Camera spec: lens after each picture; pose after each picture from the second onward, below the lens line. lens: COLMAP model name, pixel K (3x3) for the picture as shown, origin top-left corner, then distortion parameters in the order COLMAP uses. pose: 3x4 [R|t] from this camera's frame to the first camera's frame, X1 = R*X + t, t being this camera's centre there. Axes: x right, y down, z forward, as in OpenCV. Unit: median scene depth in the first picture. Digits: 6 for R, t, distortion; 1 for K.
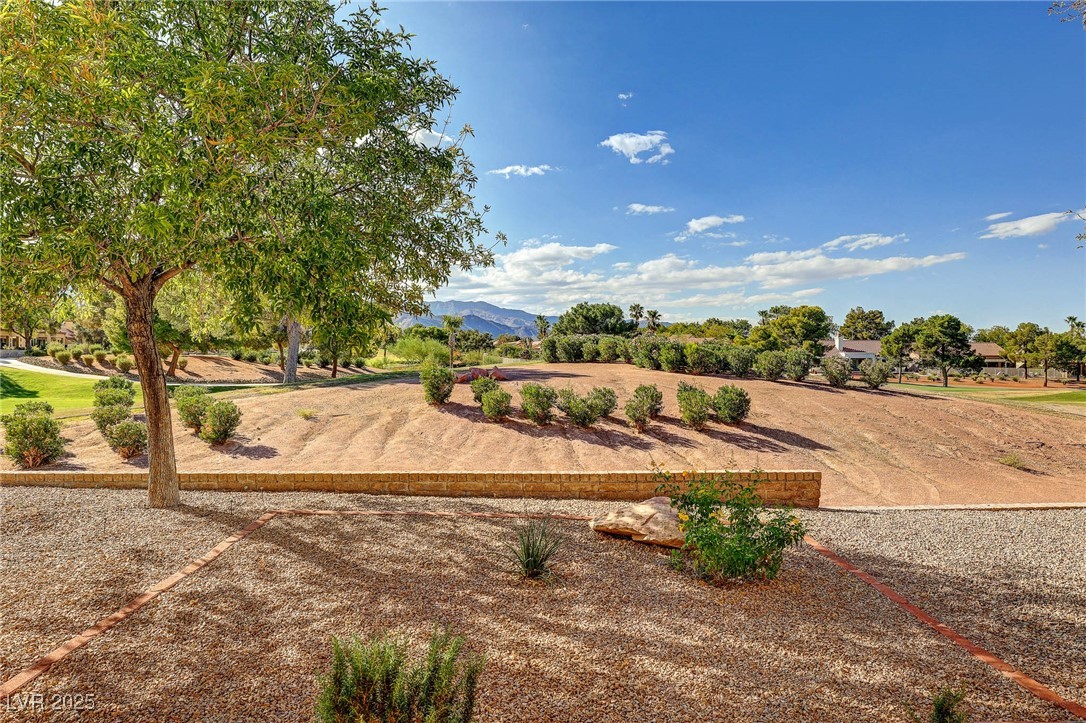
lens RADIAL K [[659.3, 0, 531.7], [0, 659.3, 356.3], [0, 0, 1]] dist [0.017726, -0.004542]
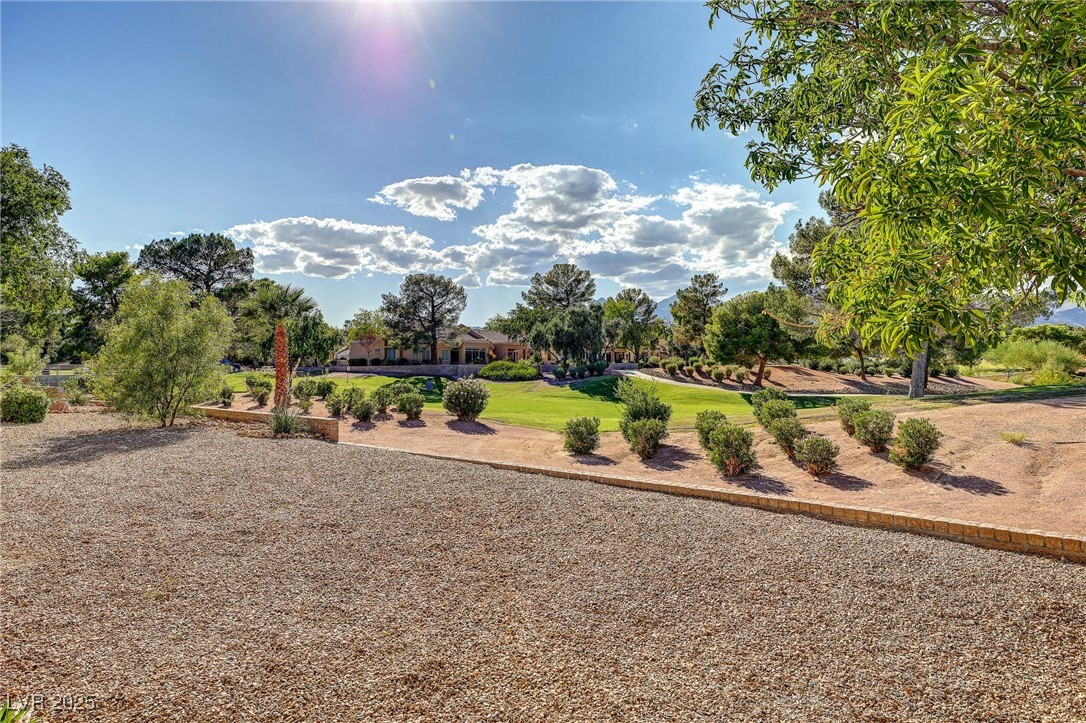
lens RADIAL K [[659.3, 0, 544.8], [0, 659.3, 362.2], [0, 0, 1]] dist [0.017726, -0.004542]
pose [[0.721849, -0.018341, -0.691807, -0.065414], [0.014922, 0.999829, -0.010937, -0.000784], [0.691890, -0.002428, 0.721999, 0.016209]]
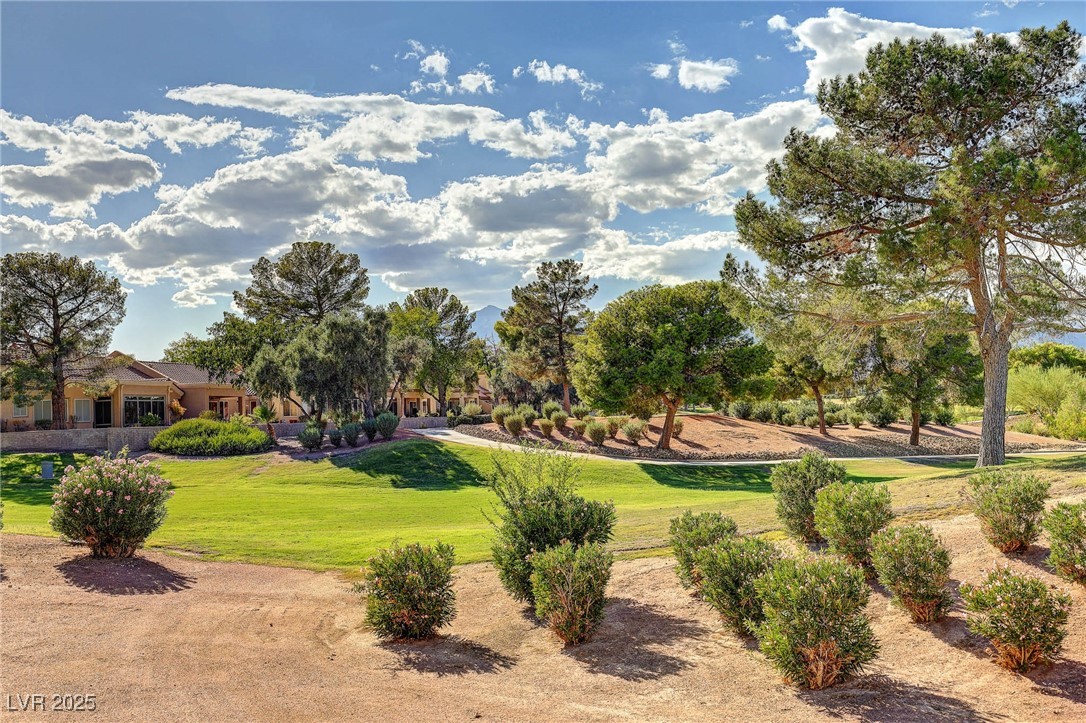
lens RADIAL K [[1082.7, 0, 537.9], [0, 1082.7, 370.5], [0, 0, 1]] dist [0.006515, 0.000000]
pose [[0.864764, -0.060594, -0.498510, -0.147314], [0.042887, 0.997978, -0.046909, -0.000389], [0.500344, 0.019186, 0.865614, 0.090382]]
